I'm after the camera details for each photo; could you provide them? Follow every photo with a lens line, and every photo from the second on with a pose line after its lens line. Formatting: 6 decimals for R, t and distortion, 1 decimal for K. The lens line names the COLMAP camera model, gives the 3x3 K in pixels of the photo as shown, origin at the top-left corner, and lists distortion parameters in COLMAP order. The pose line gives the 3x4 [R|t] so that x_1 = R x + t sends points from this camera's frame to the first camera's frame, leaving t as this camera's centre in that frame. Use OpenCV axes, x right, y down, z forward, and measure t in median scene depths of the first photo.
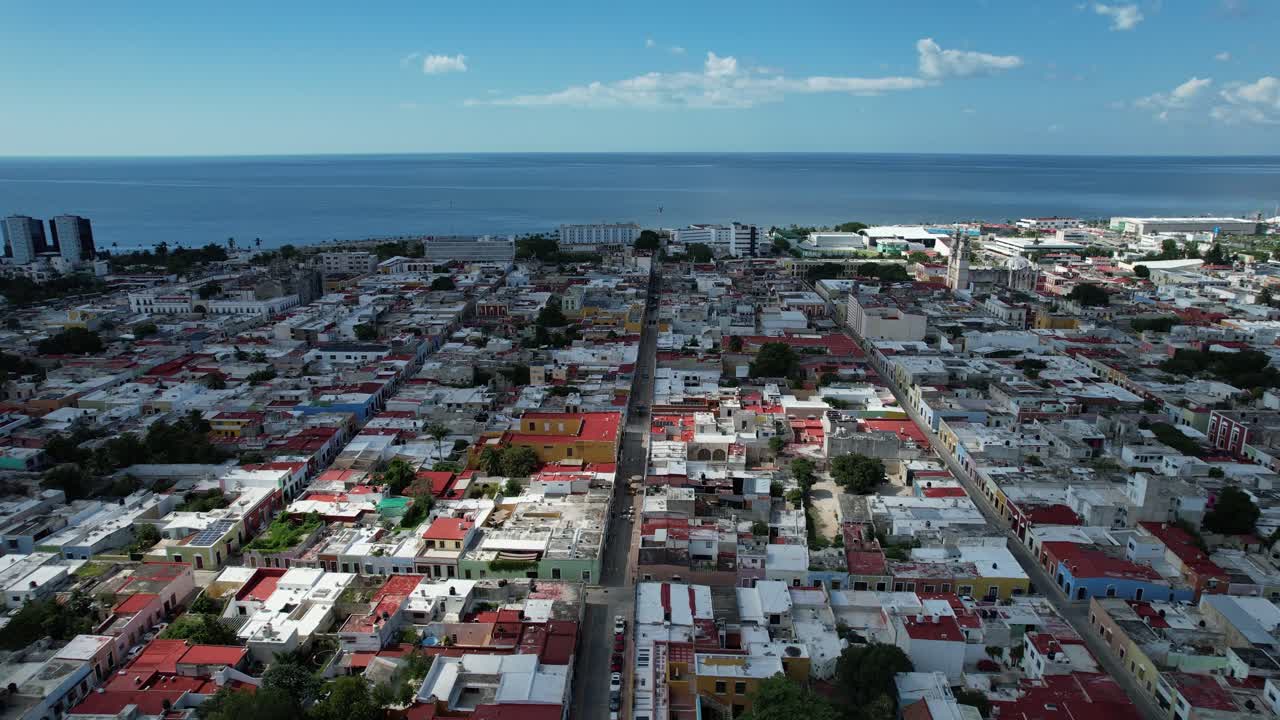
lens RADIAL K [[777.0, 0, 640.0], [0, 777.0, 360.0], [0, 0, 1]] dist [-0.089680, 0.064035]
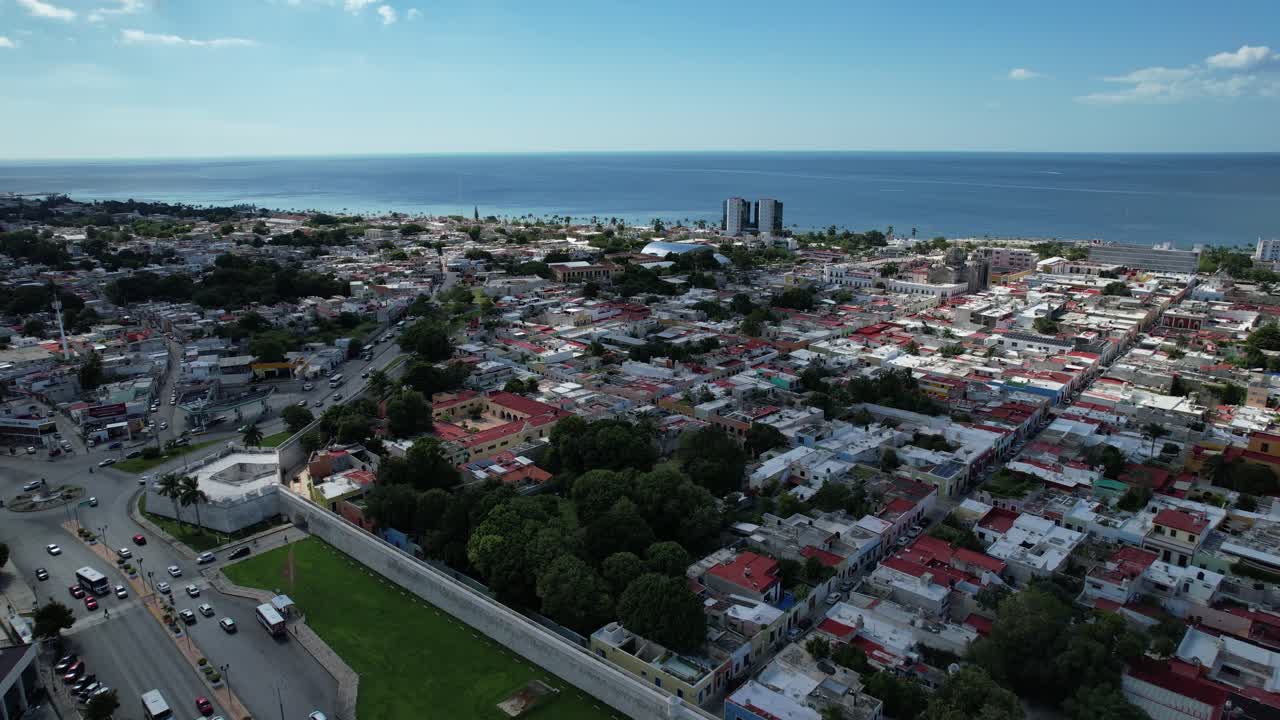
lens RADIAL K [[777.0, 0, 640.0], [0, 777.0, 360.0], [0, 0, 1]] dist [-0.089680, 0.064035]
pose [[0.746903, 0.166109, -0.643850, -0.134353], [-0.163503, 0.984445, 0.064307, 0.045946], [0.644517, 0.057240, 0.762444, -0.191868]]
